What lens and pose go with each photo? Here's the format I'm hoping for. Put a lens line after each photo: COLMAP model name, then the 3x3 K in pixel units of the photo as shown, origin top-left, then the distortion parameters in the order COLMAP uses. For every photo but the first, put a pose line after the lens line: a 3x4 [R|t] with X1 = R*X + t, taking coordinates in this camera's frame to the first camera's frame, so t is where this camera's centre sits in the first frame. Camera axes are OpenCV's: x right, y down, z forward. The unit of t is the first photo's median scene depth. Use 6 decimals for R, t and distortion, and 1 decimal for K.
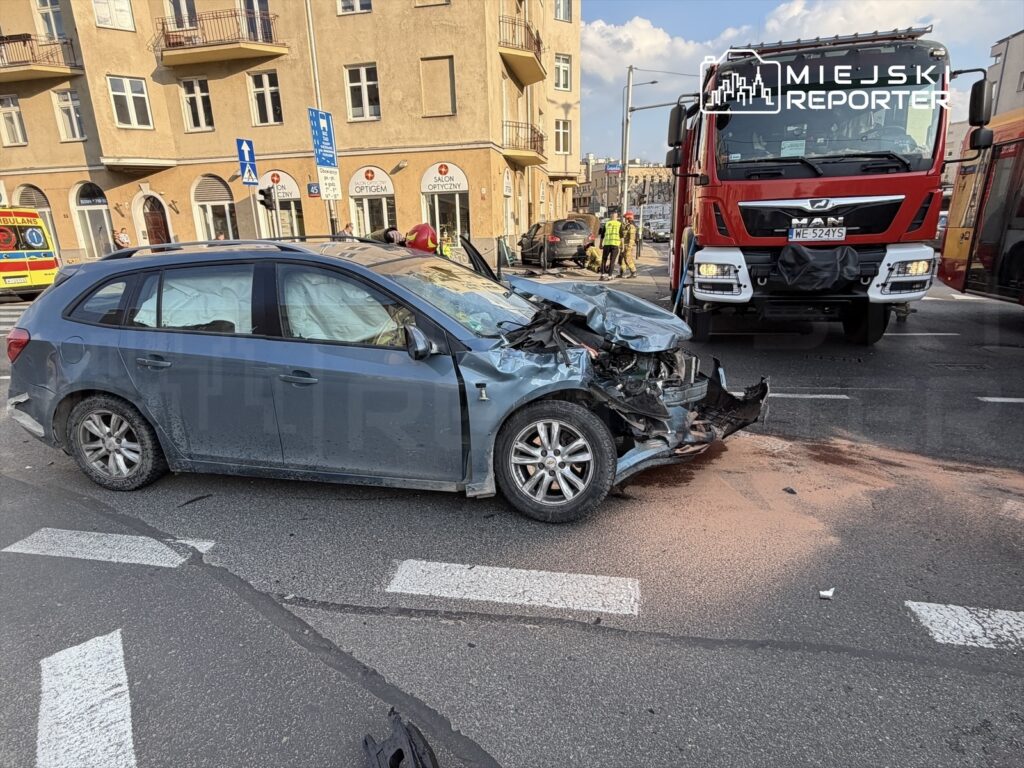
lens RADIAL K [[567.2, 0, 503.4], [0, 567.2, 380.0], [0, 0, 1]] dist [0.002195, -0.001292]
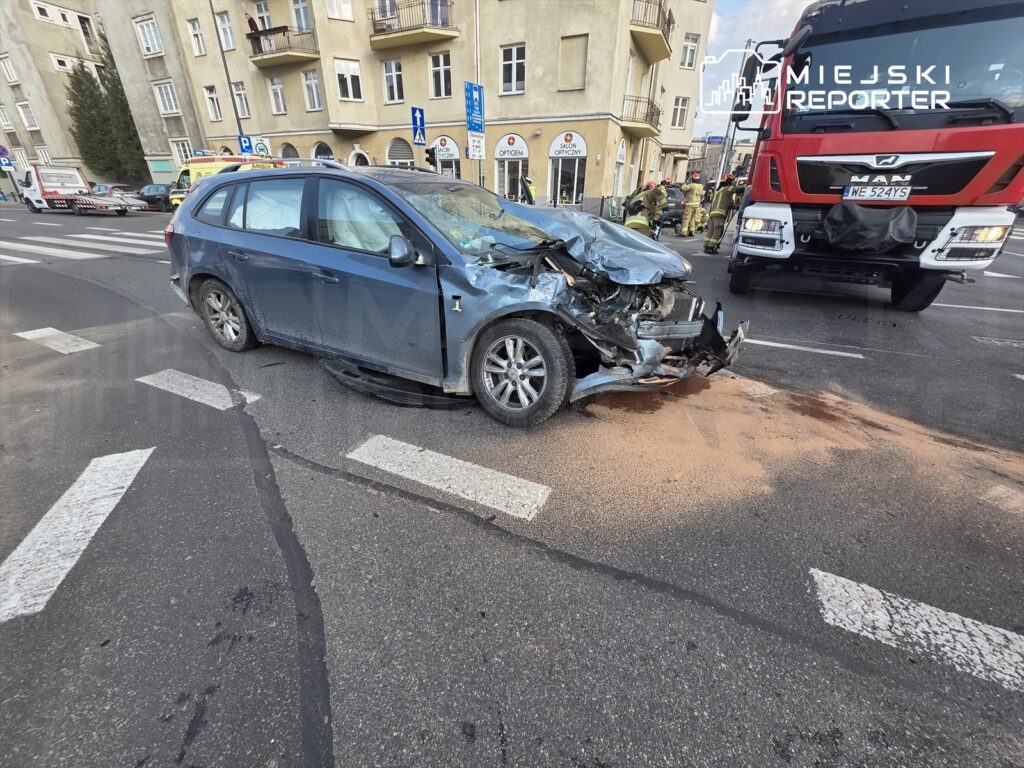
lens RADIAL K [[408.7, 0, 515.3], [0, 408.7, 378.1], [0, 0, 1]] dist [-0.001792, 0.001762]
pose [[0.967579, 0.143884, -0.207578, 0.208098], [-0.108493, 0.978955, 0.172850, 0.010958], [0.228080, -0.144725, 0.962826, 0.178613]]
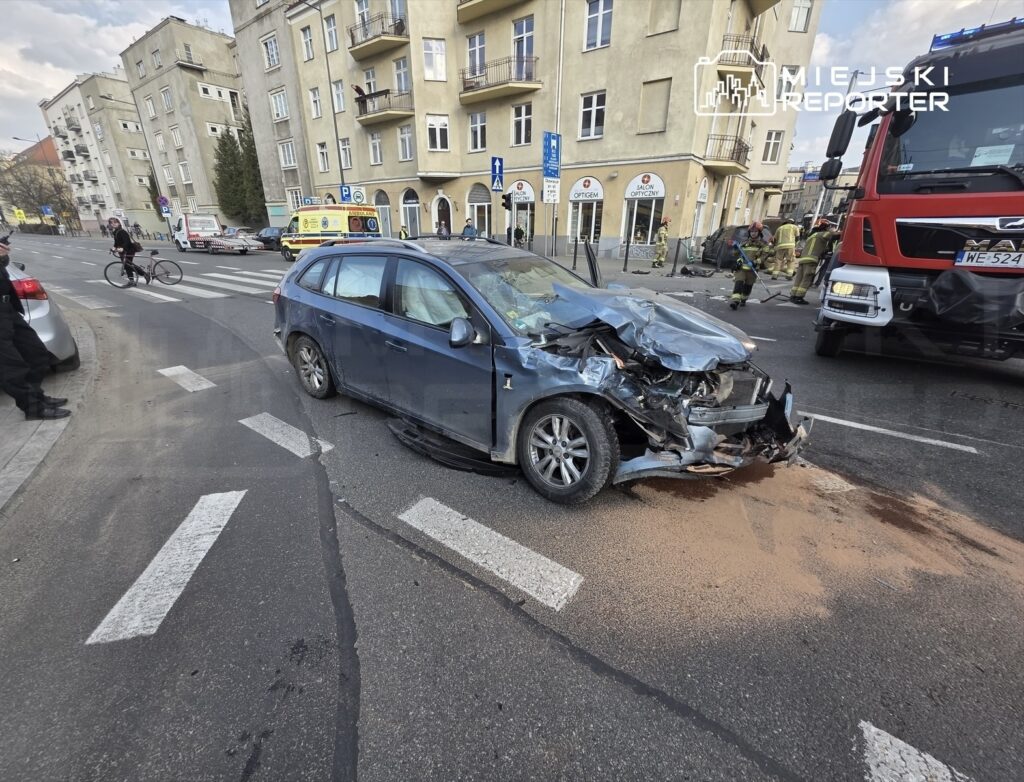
lens RADIAL K [[416.0, 0, 505.2], [0, 416.0, 384.6], [0, 0, 1]] dist [-0.002004, 0.002615]
pose [[0.903477, 0.186829, -0.385777, 0.234712], [-0.144930, 0.980153, 0.135260, -0.070892], [0.403391, -0.066294, 0.912623, 0.155756]]
